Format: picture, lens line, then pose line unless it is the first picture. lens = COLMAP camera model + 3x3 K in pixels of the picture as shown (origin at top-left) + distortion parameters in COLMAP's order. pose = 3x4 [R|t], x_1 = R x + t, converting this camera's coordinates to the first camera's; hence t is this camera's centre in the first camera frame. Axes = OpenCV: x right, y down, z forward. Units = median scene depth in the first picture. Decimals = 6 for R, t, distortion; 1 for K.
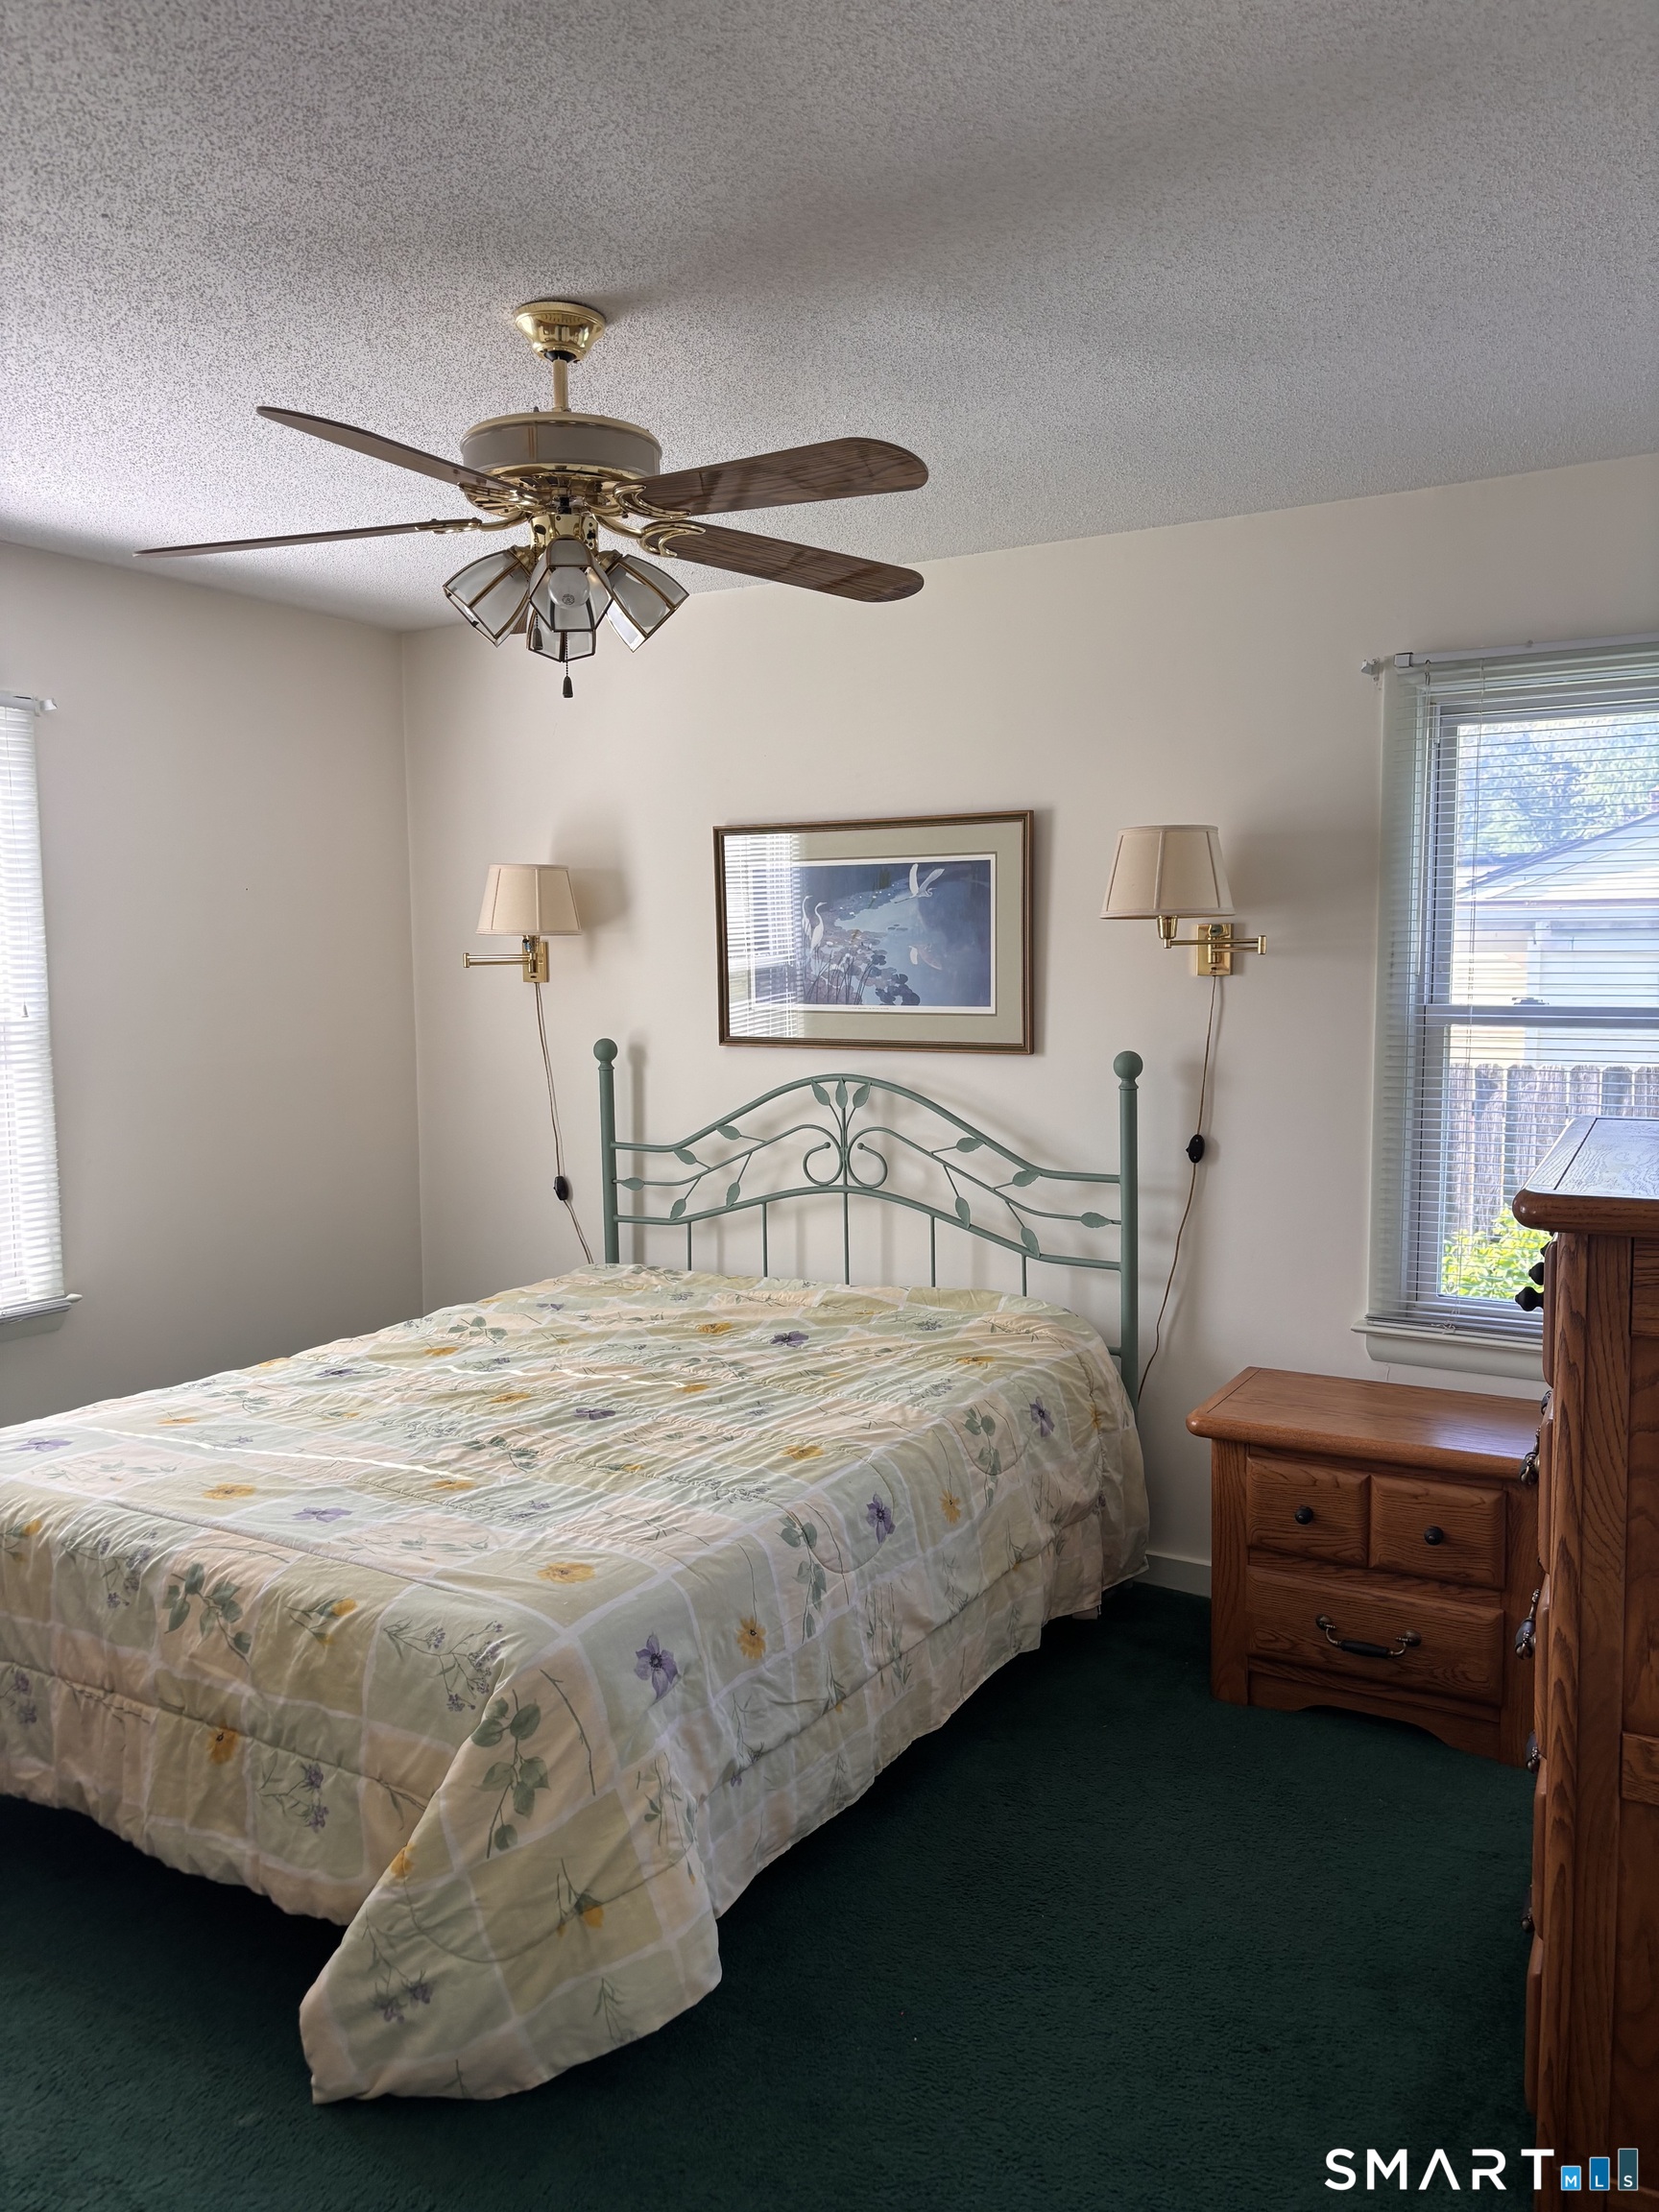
lens RADIAL K [[1624.2, 0, 841.3], [0, 1624.2, 1104.9], [0, 0, 1]] dist [0.015575, -0.013642]
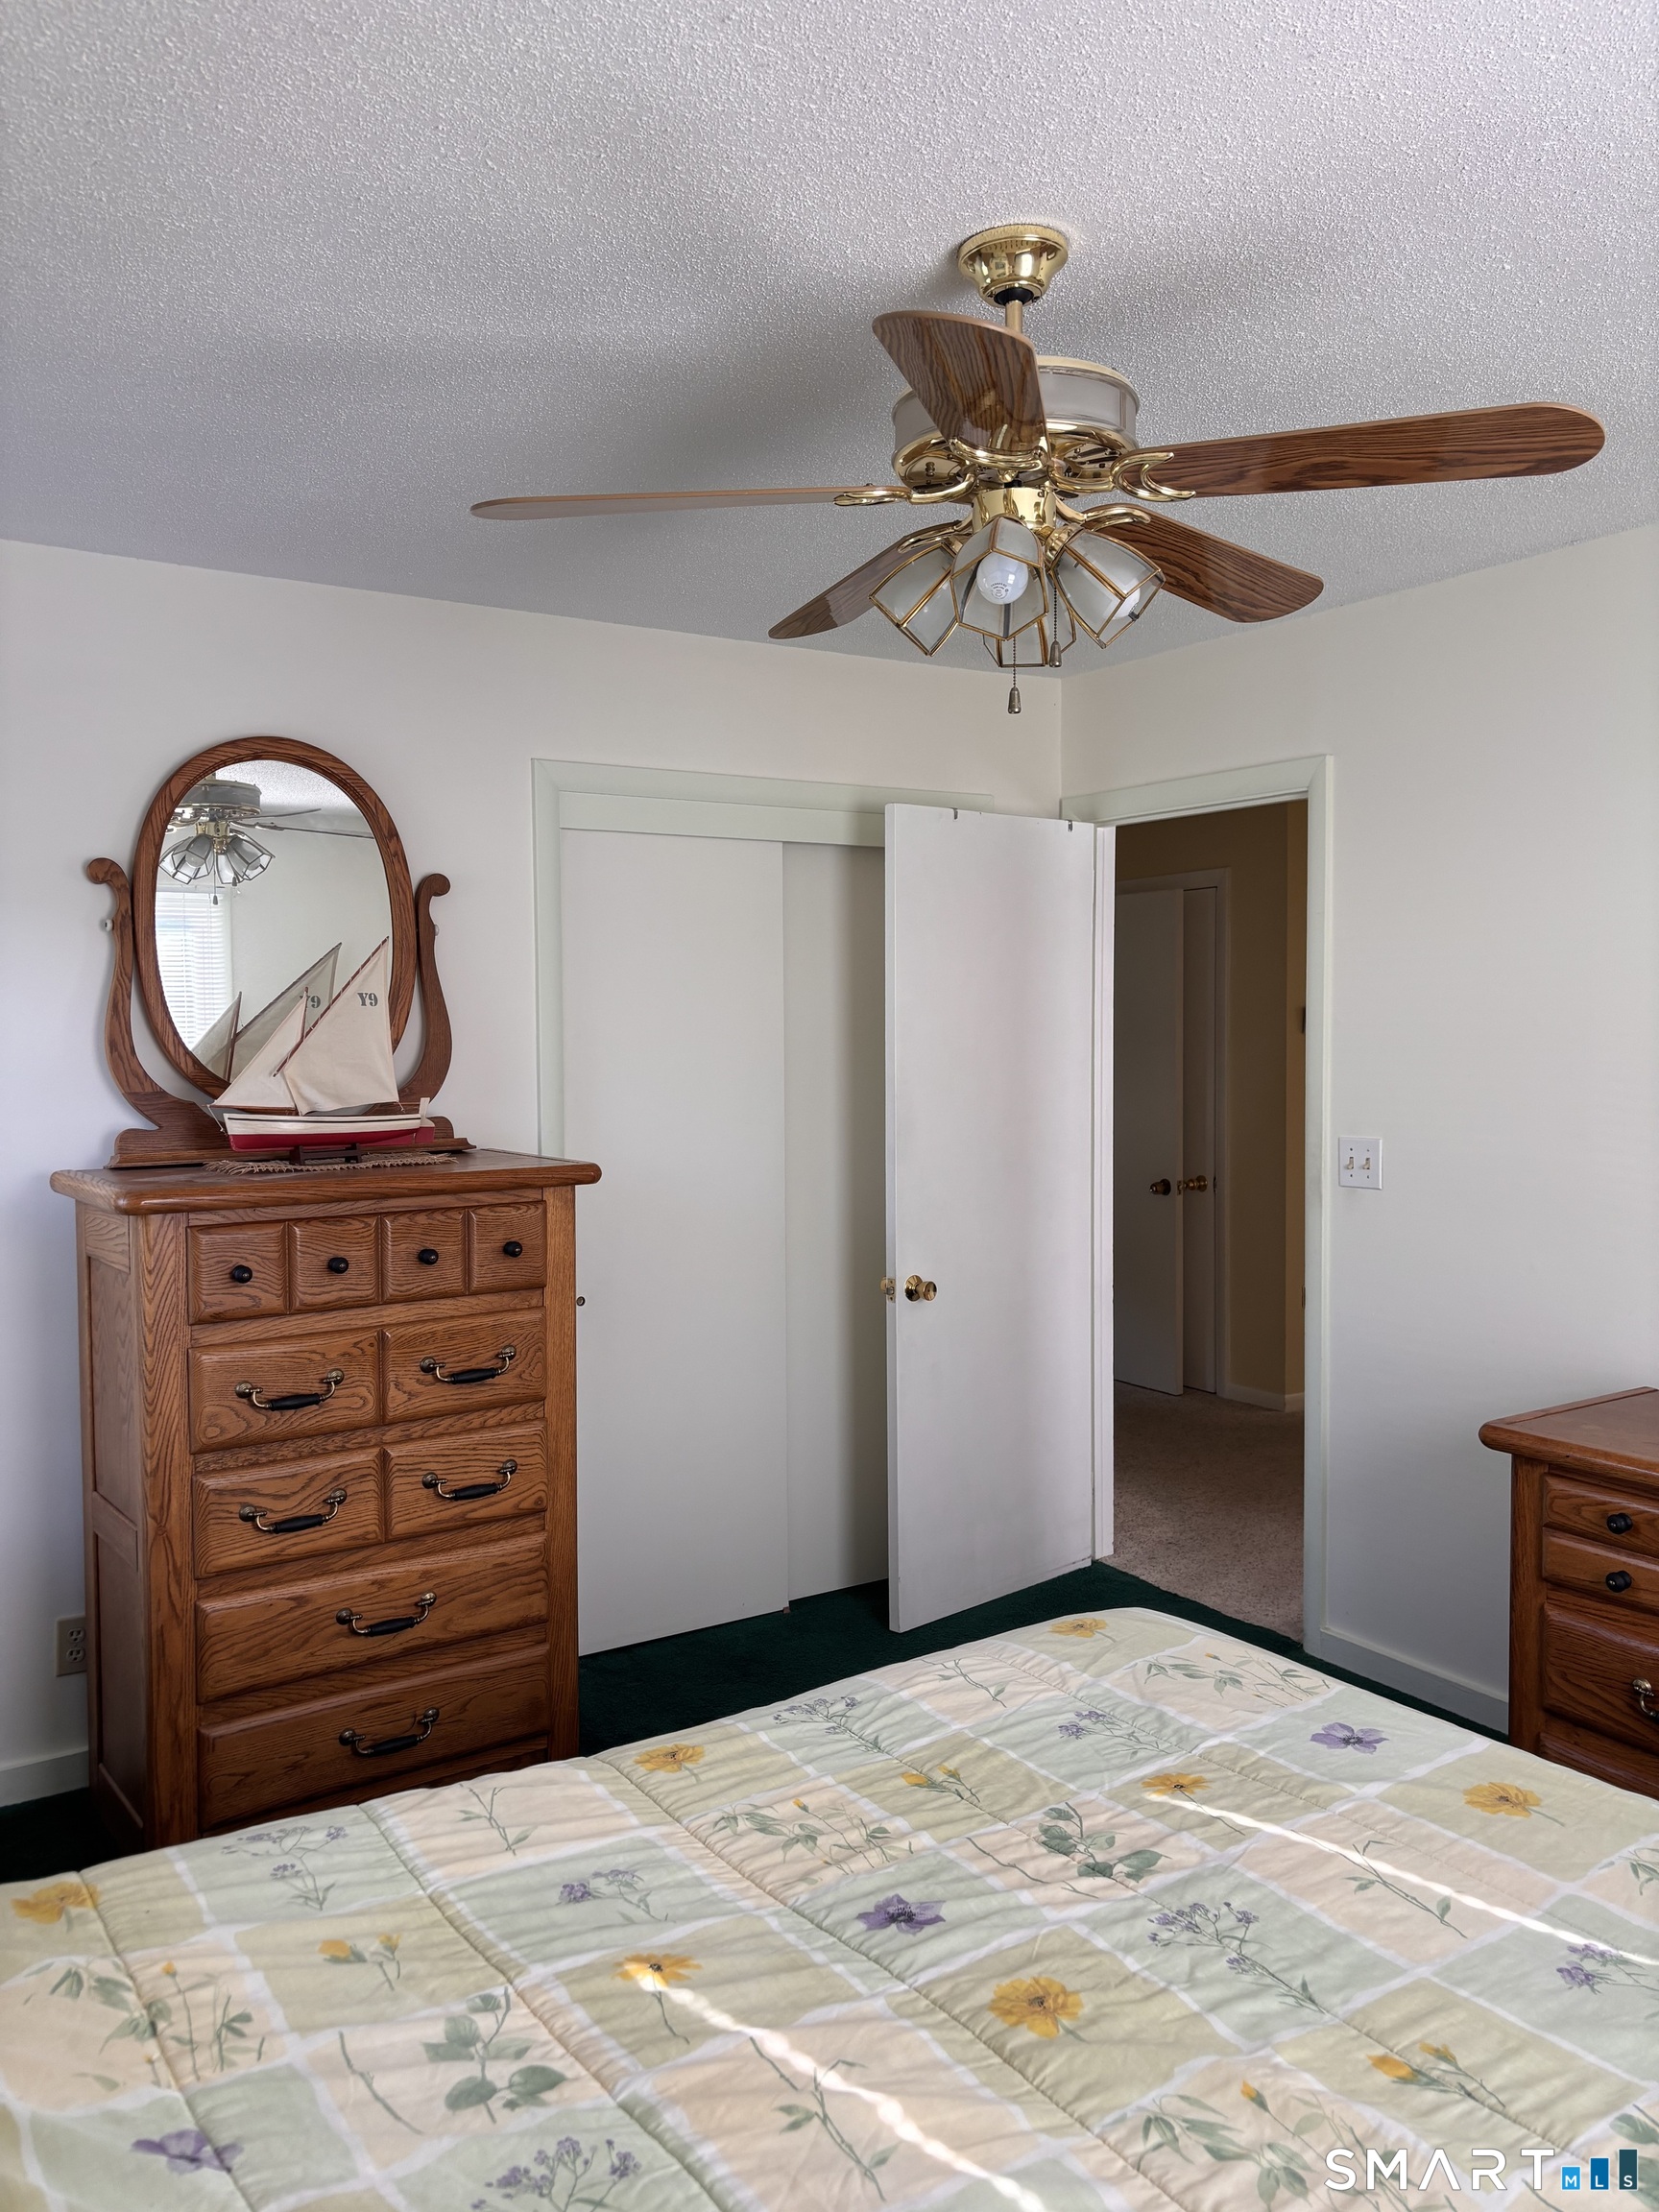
lens RADIAL K [[1624.2, 0, 841.3], [0, 1624.2, 1104.9], [0, 0, 1]] dist [0.015575, -0.013642]
pose [[-0.890204, -0.003555, 0.455548, -0.405513], [0.057566, 0.991076, 0.120225, -0.138430], [-0.451910, 0.133249, -0.882056, 1.558171]]
